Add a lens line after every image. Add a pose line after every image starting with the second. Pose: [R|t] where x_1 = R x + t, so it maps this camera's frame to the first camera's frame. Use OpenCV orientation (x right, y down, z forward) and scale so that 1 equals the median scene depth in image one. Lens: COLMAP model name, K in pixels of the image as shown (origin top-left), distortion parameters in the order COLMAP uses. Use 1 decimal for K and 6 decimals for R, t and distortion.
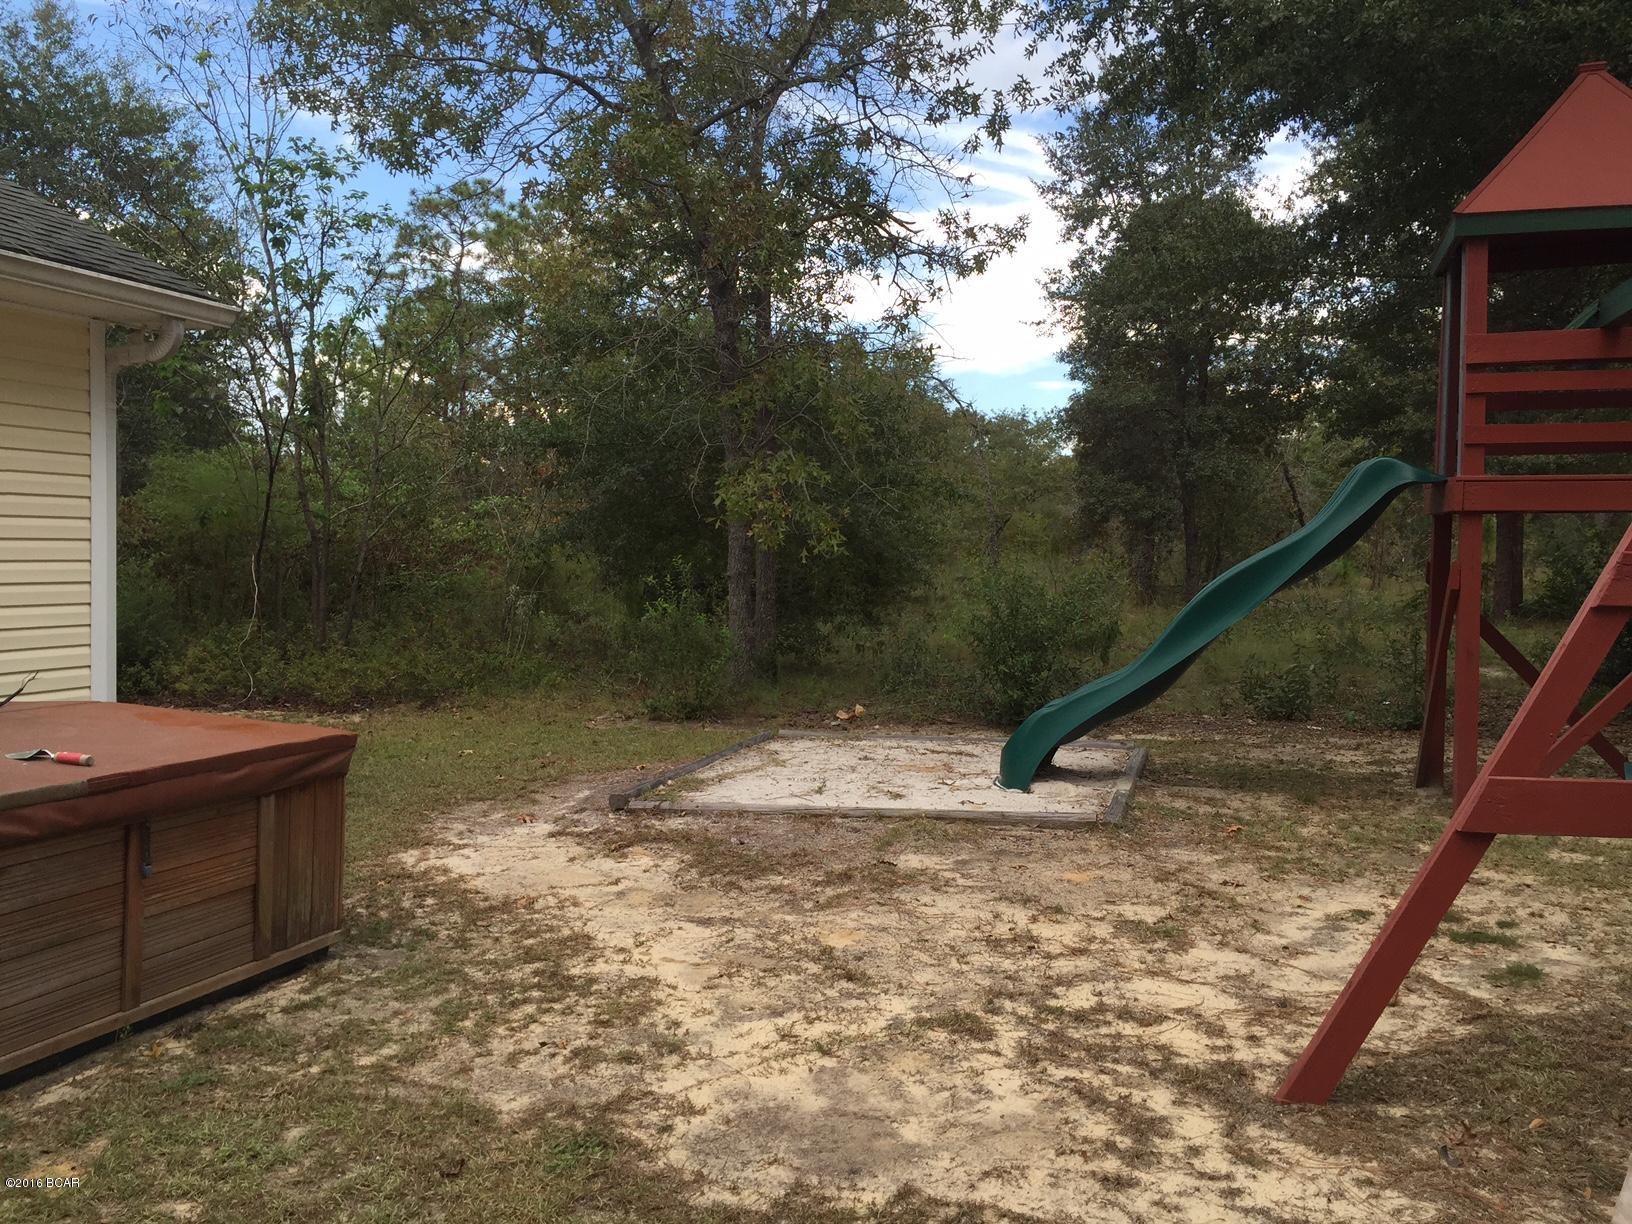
lens RADIAL K [[1407.6, 0, 827.9], [0, 1407.6, 602.2], [0, 0, 1]] dist [0.093619, -0.135043]
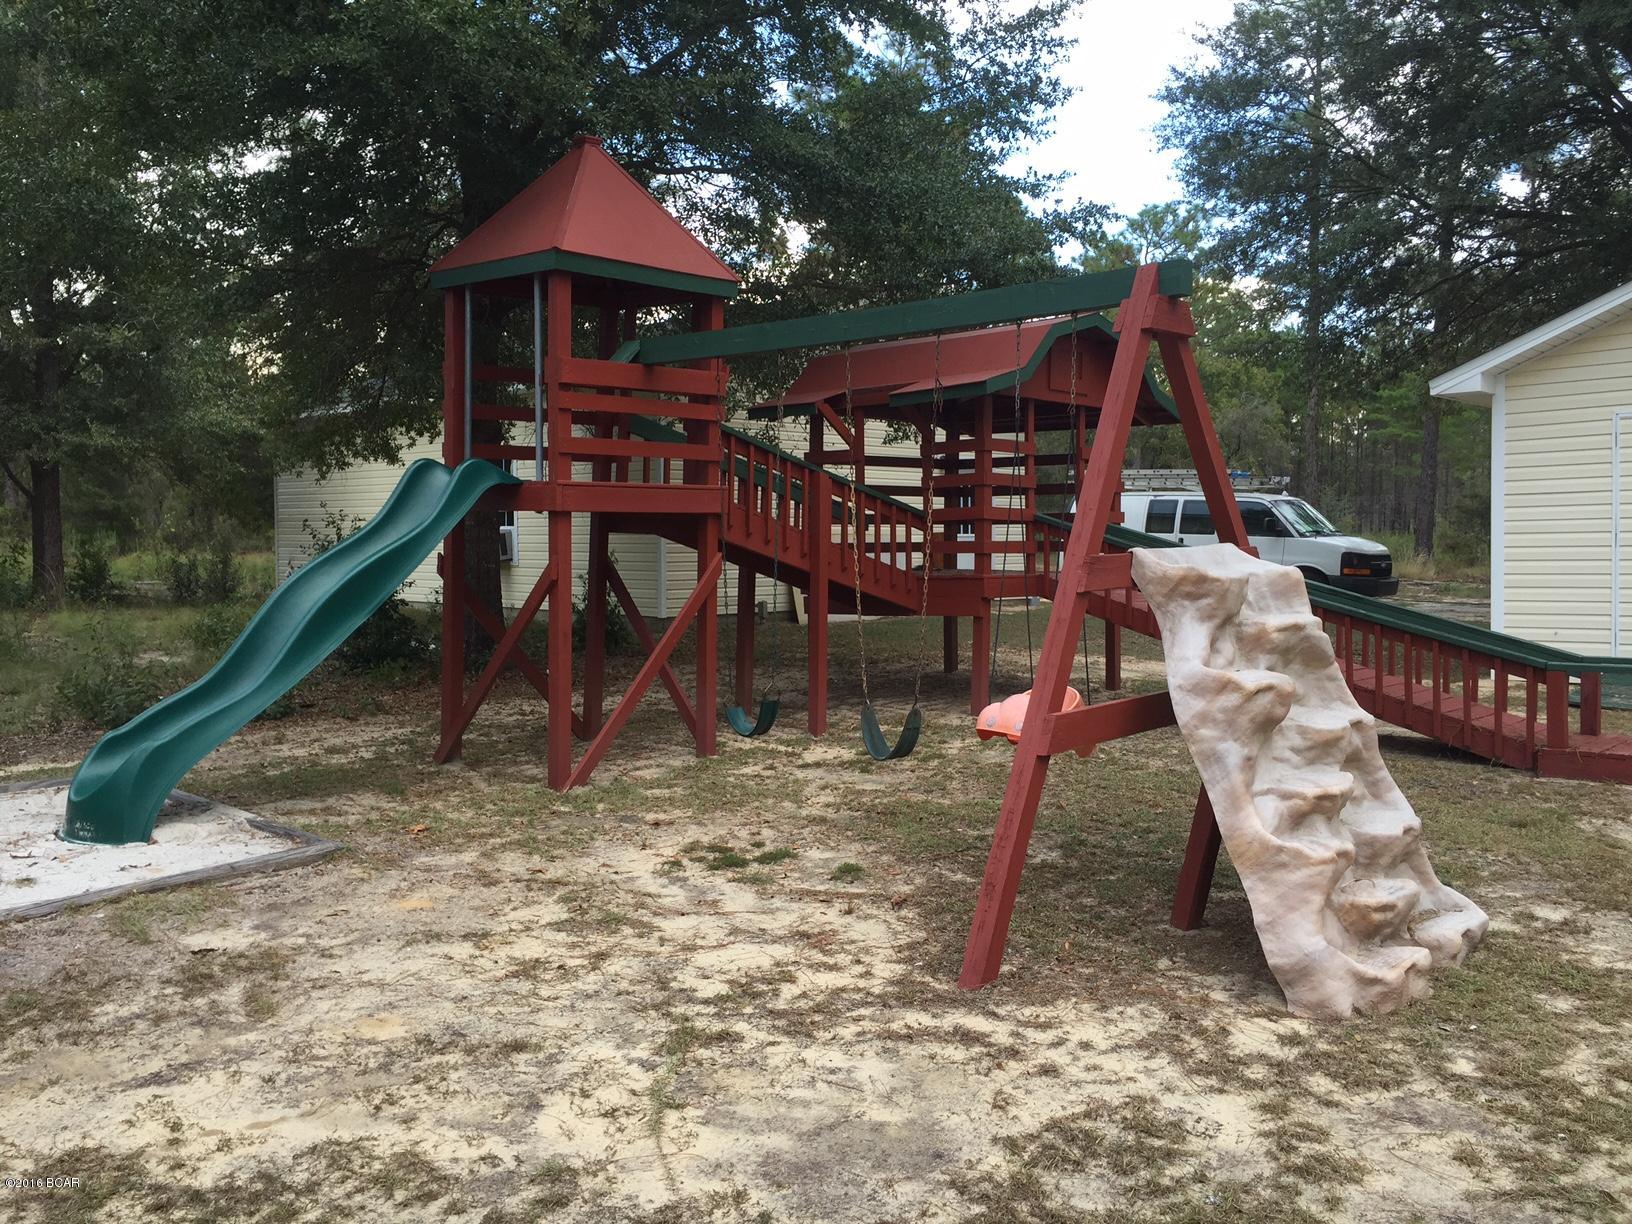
lens RADIAL K [[1407.6, 0, 842.3], [0, 1407.6, 606.1], [0, 0, 1]] dist [0.093619, -0.135043]
pose [[0.435124, -0.051745, 0.898882, -0.740175], [0.034344, 0.998575, 0.040858, -0.041337], [-0.899715, 0.013093, 0.436281, 0.471917]]
